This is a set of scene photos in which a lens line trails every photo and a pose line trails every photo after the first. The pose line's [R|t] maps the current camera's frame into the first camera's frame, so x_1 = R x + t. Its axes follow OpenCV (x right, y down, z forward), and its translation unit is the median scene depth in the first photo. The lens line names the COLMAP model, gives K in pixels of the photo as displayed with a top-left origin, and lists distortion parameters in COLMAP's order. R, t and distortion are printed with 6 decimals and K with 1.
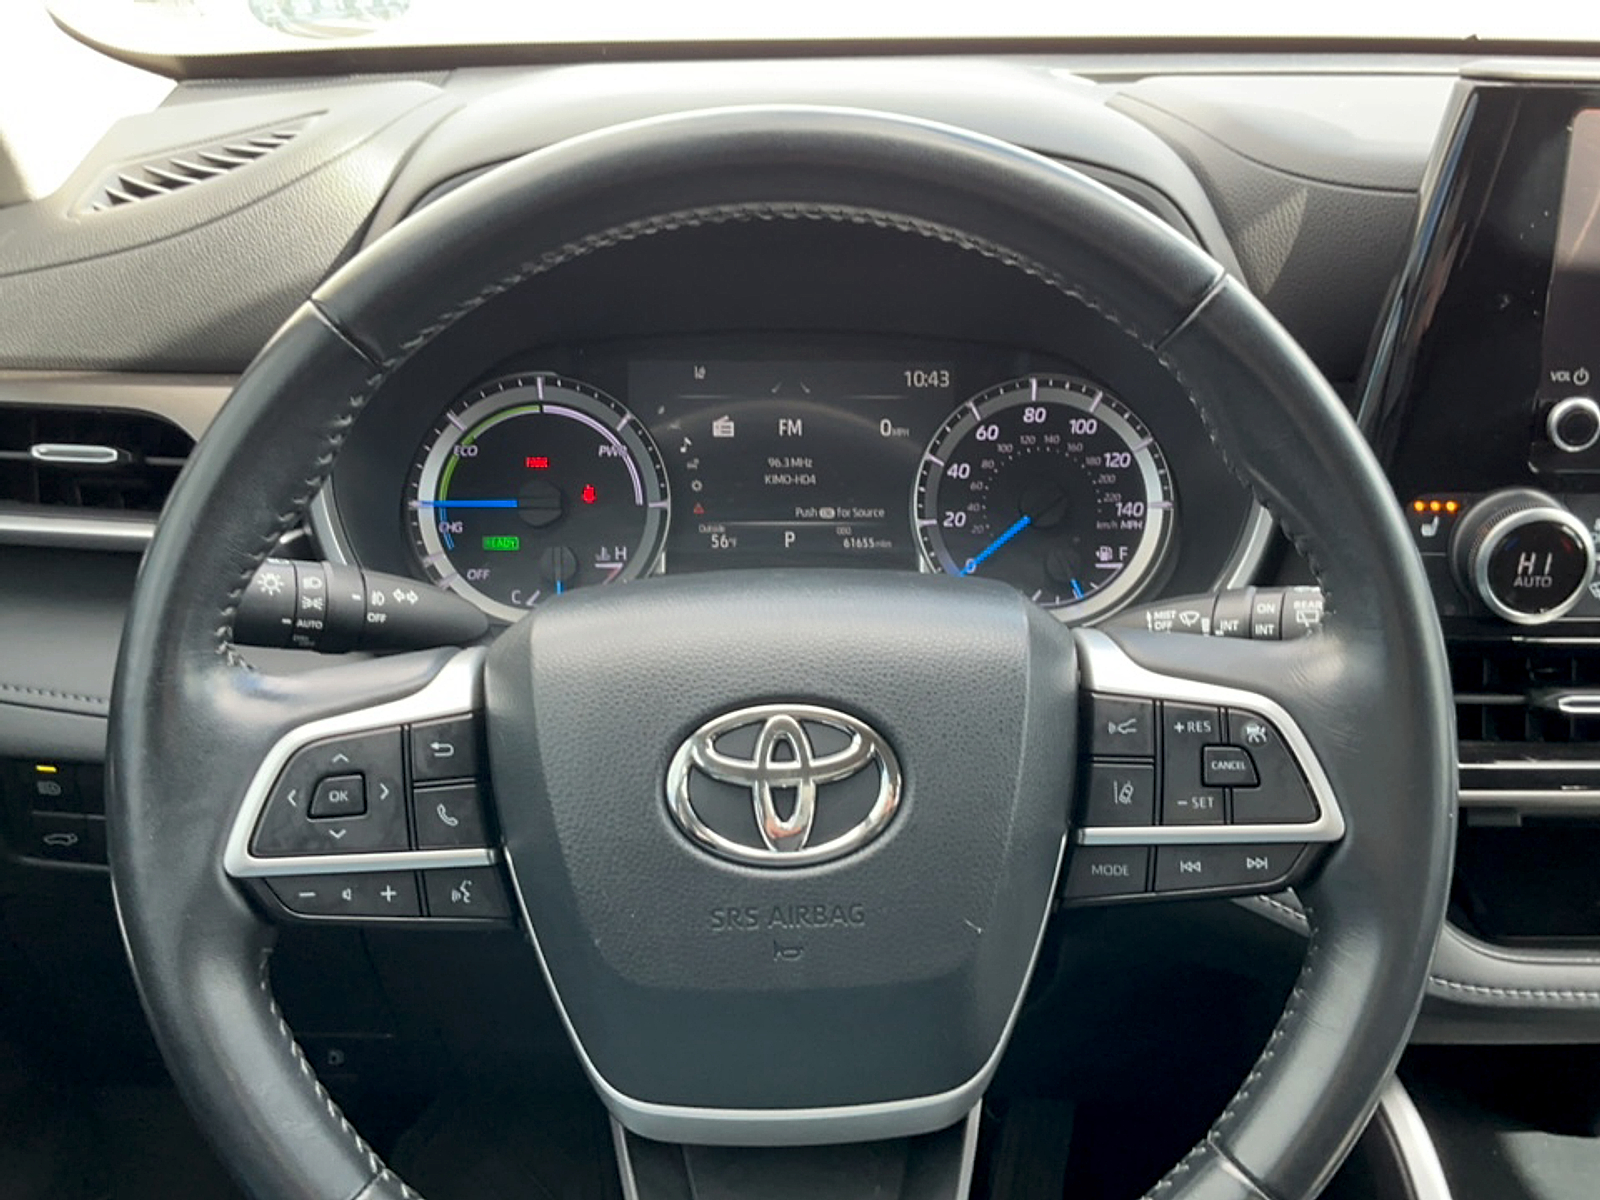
lens RADIAL K [[1695.4, 0, 800.0], [0, 1695.4, 600.0], [0, 0, 1]] dist [0.122216, -0.287085]
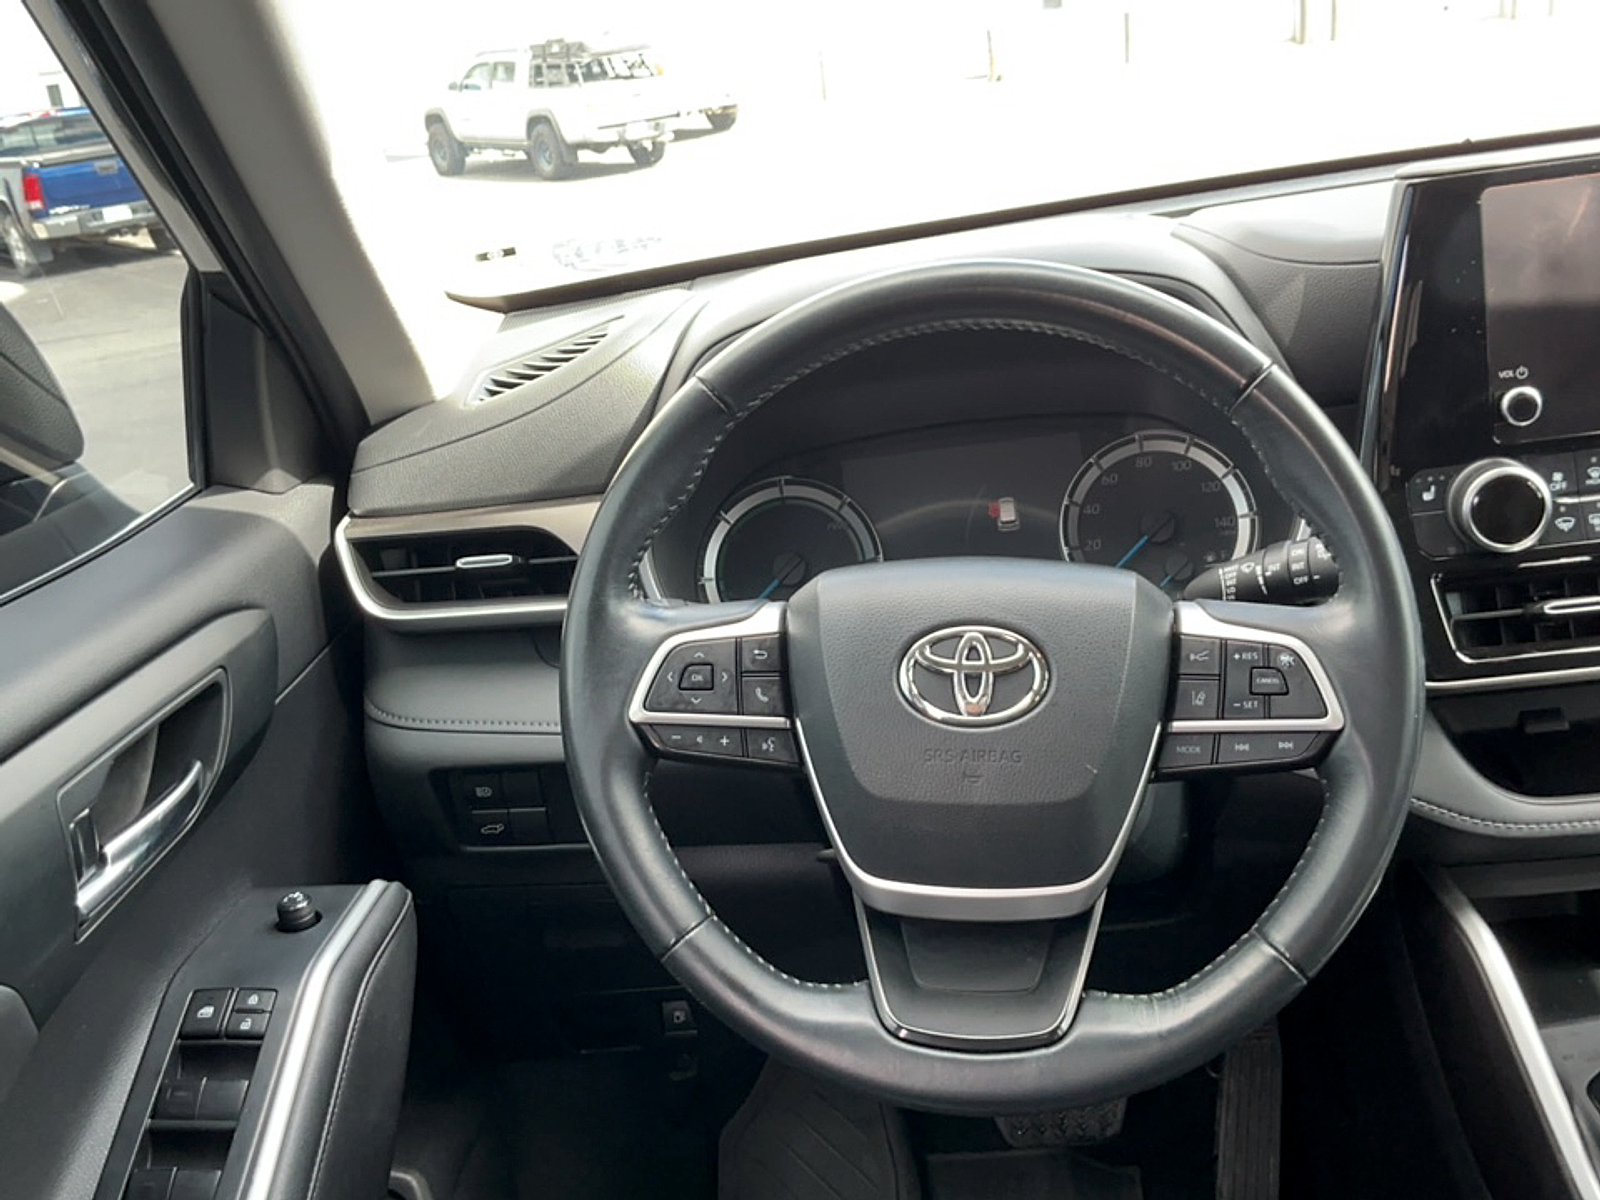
lens RADIAL K [[1695.4, 0, 800.0], [0, 1695.4, 600.0], [0, 0, 1]] dist [0.122216, -0.287085]
pose [[0.985749, -0.117948, -0.119949, 0.018596], [0.105246, 0.988648, -0.107234, 0.116007], [0.131236, 0.093081, 0.986972, -0.360096]]
